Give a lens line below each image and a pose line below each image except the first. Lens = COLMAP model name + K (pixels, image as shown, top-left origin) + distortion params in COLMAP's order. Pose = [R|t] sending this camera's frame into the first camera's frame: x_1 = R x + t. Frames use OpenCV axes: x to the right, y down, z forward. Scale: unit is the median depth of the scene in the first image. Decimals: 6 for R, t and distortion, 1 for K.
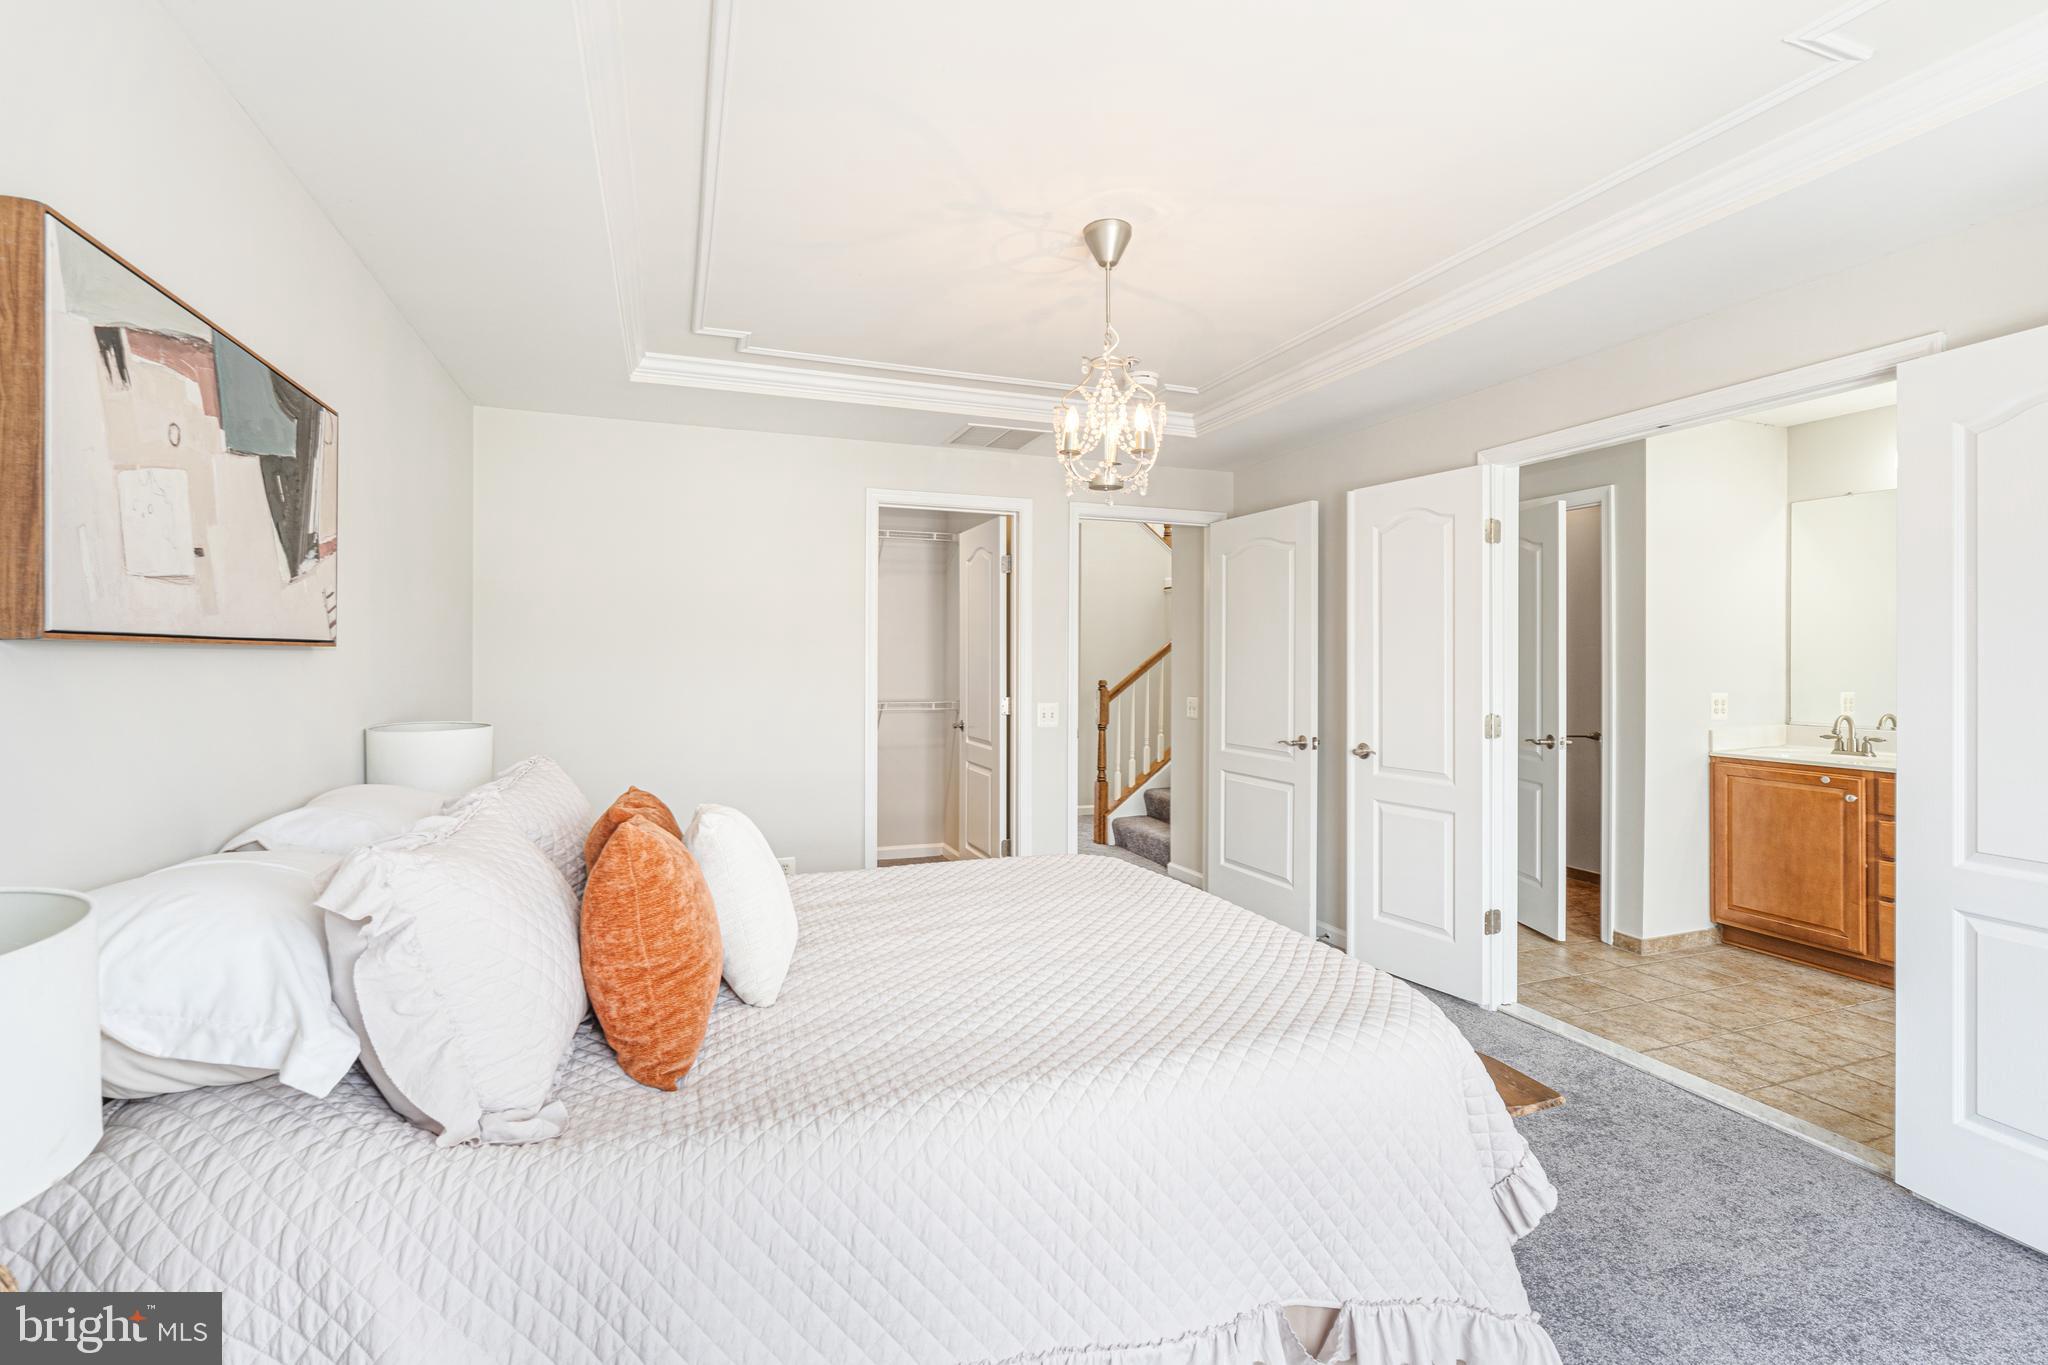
lens RADIAL K [[907.1, 0, 1026.2], [0, 907.1, 666.8], [0, 0, 1]] dist [-0.000665, -0.000578]
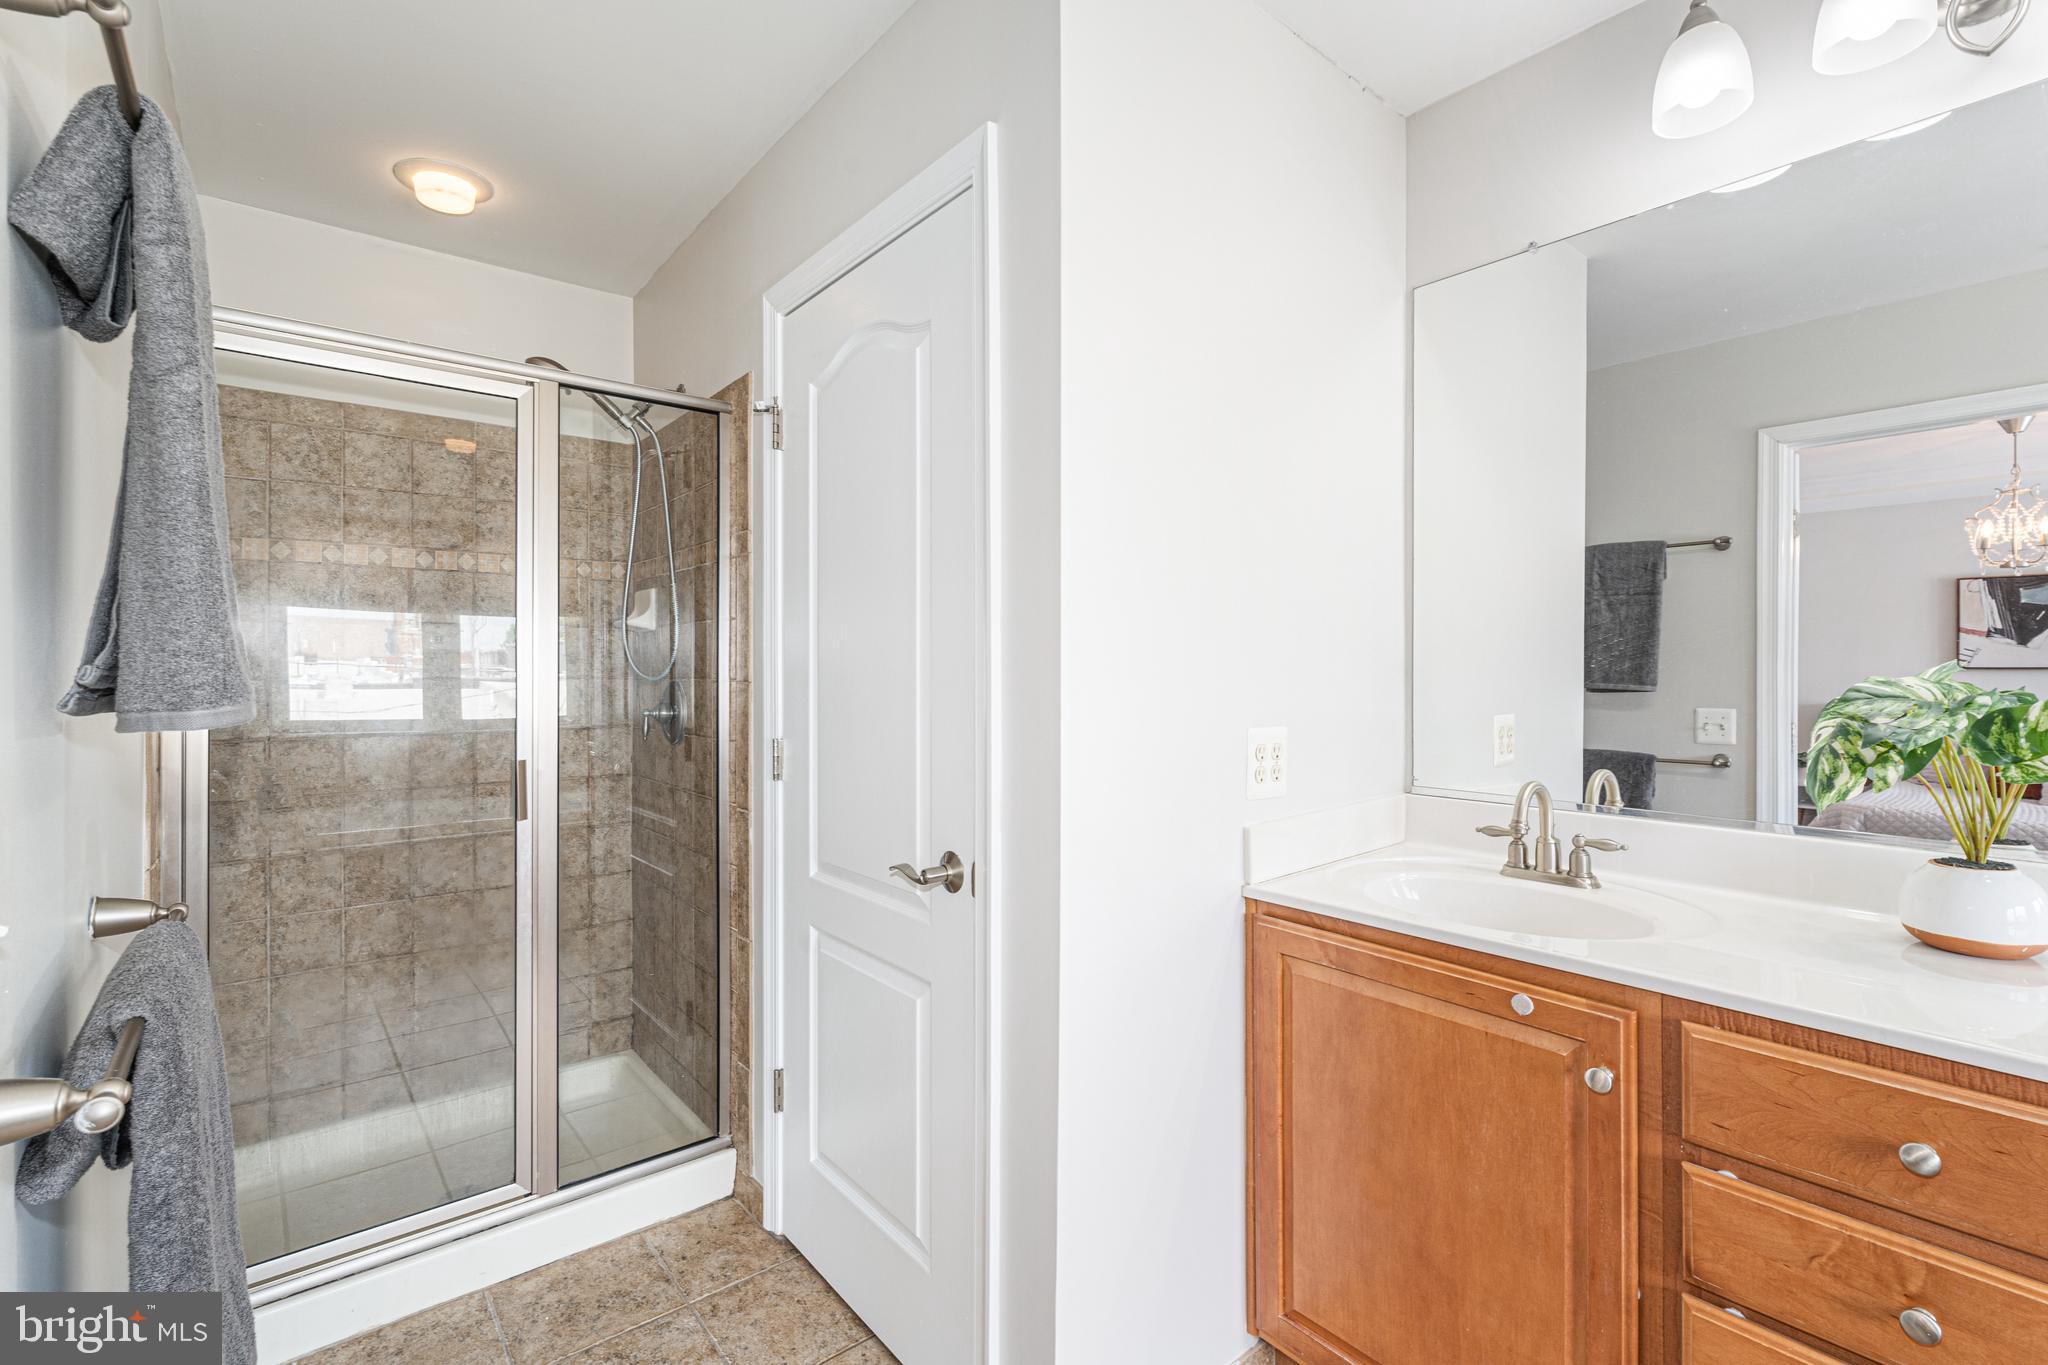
lens RADIAL K [[907.1, 0, 1024.0], [0, 907.1, 670.1], [0, 0, 1]] dist [-0.000665, -0.000578]
pose [[0.947377, 0.001802, 0.320116, 0.573047], [0.000253, 0.999980, -0.006378, 0.007233], [-0.320121, 0.006123, 0.947357, 0.704509]]
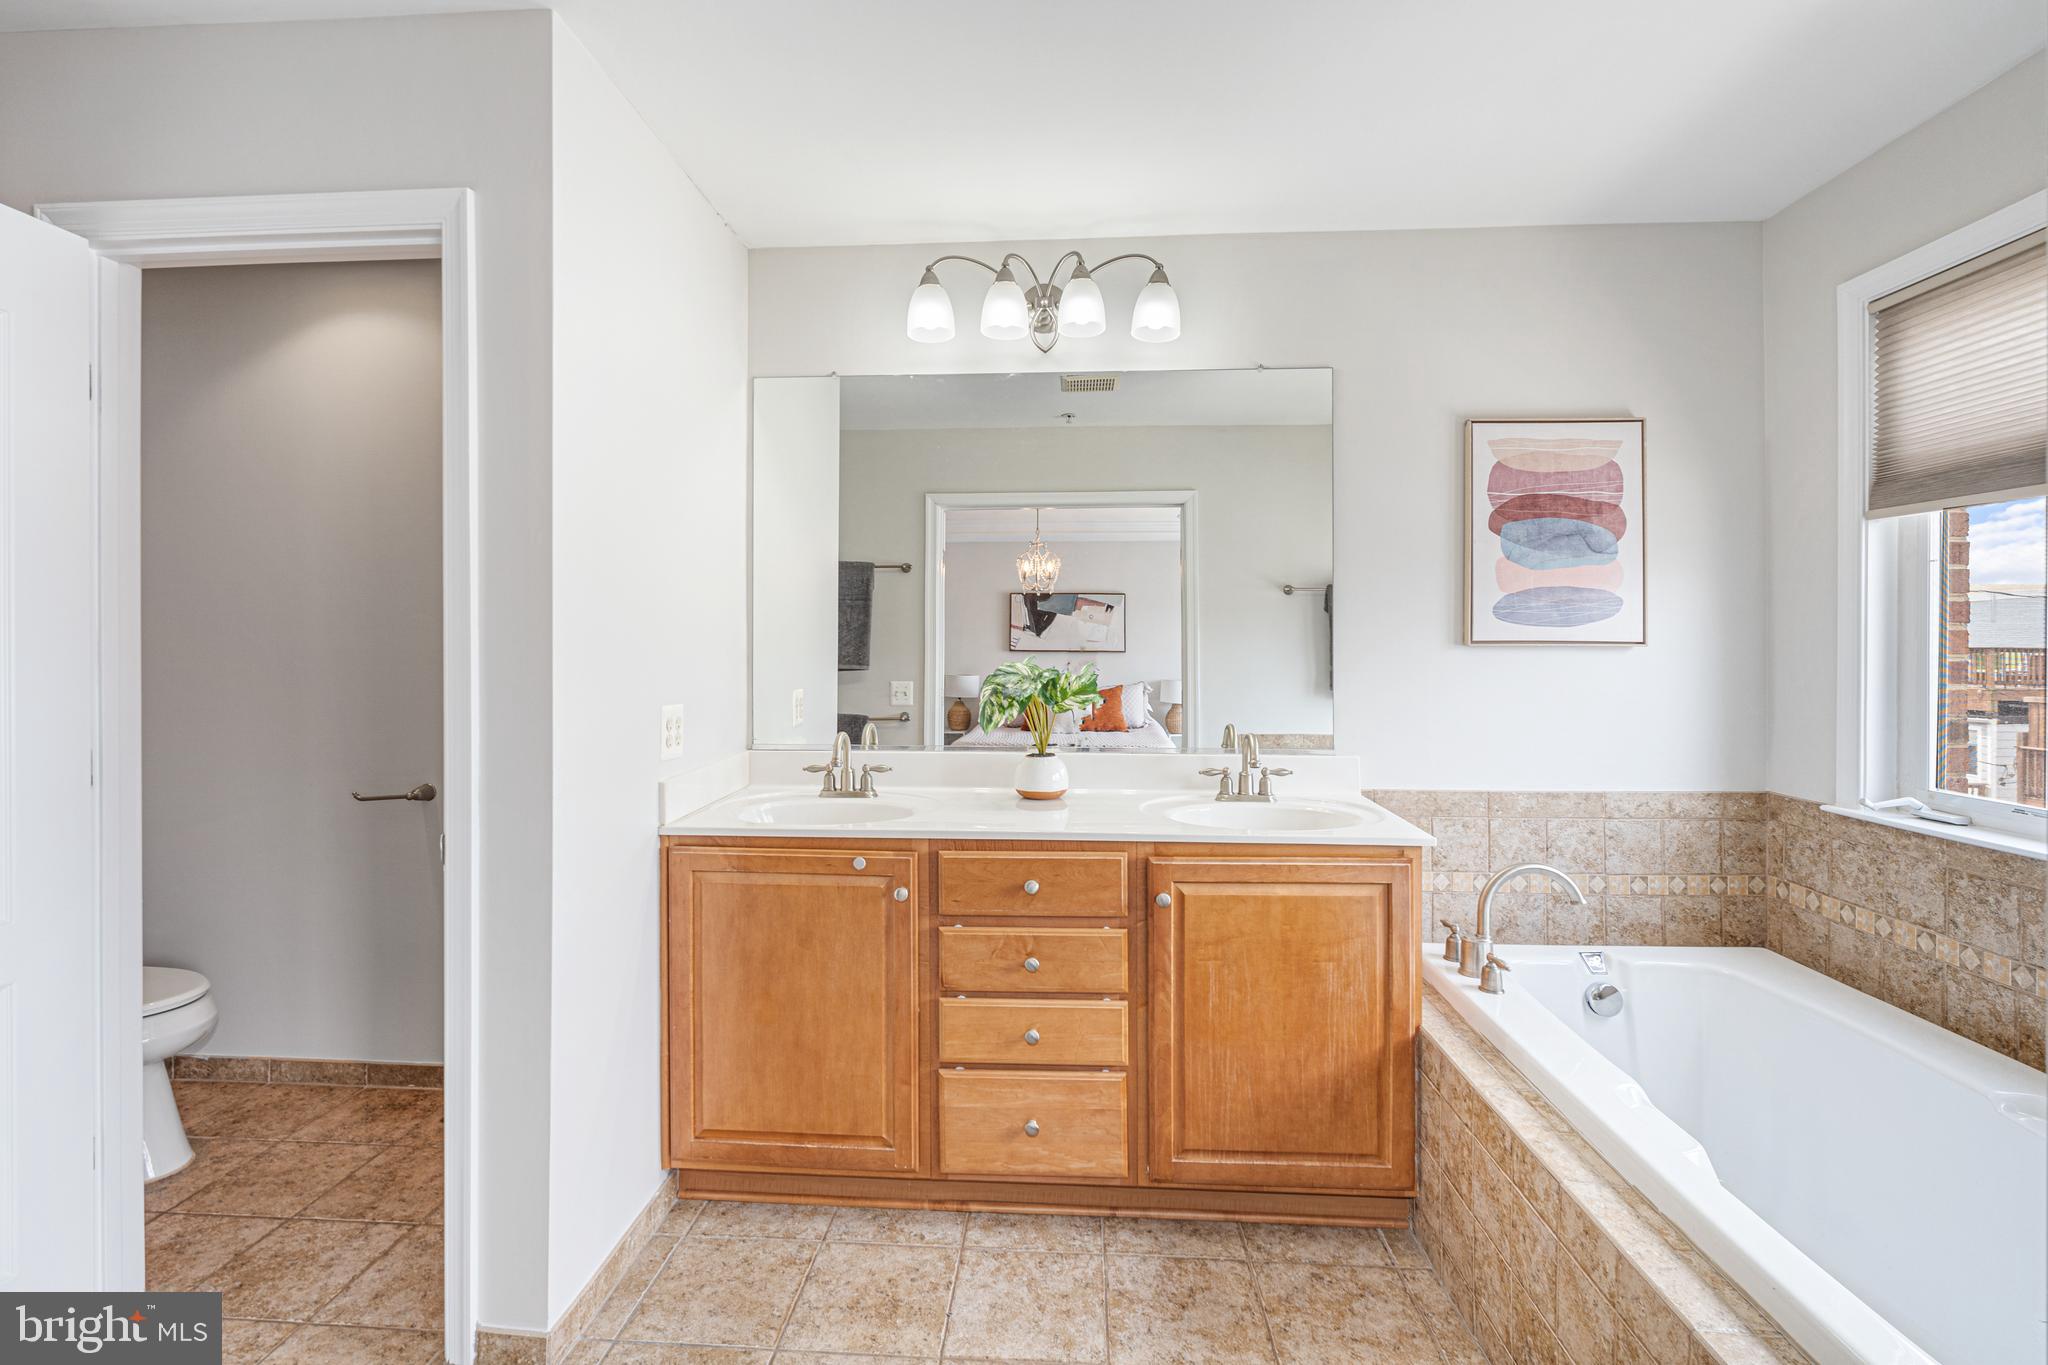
lens RADIAL K [[907.1, 0, 1014.7], [0, 907.1, 654.1], [0, 0, 1]] dist [-0.000665, -0.000578]
pose [[0.416896, -0.002511, 0.908951, 0.407861], [0.004544, 0.999989, 0.000678, 0.001372], [-0.908943, 0.003848, 0.416903, 0.651127]]
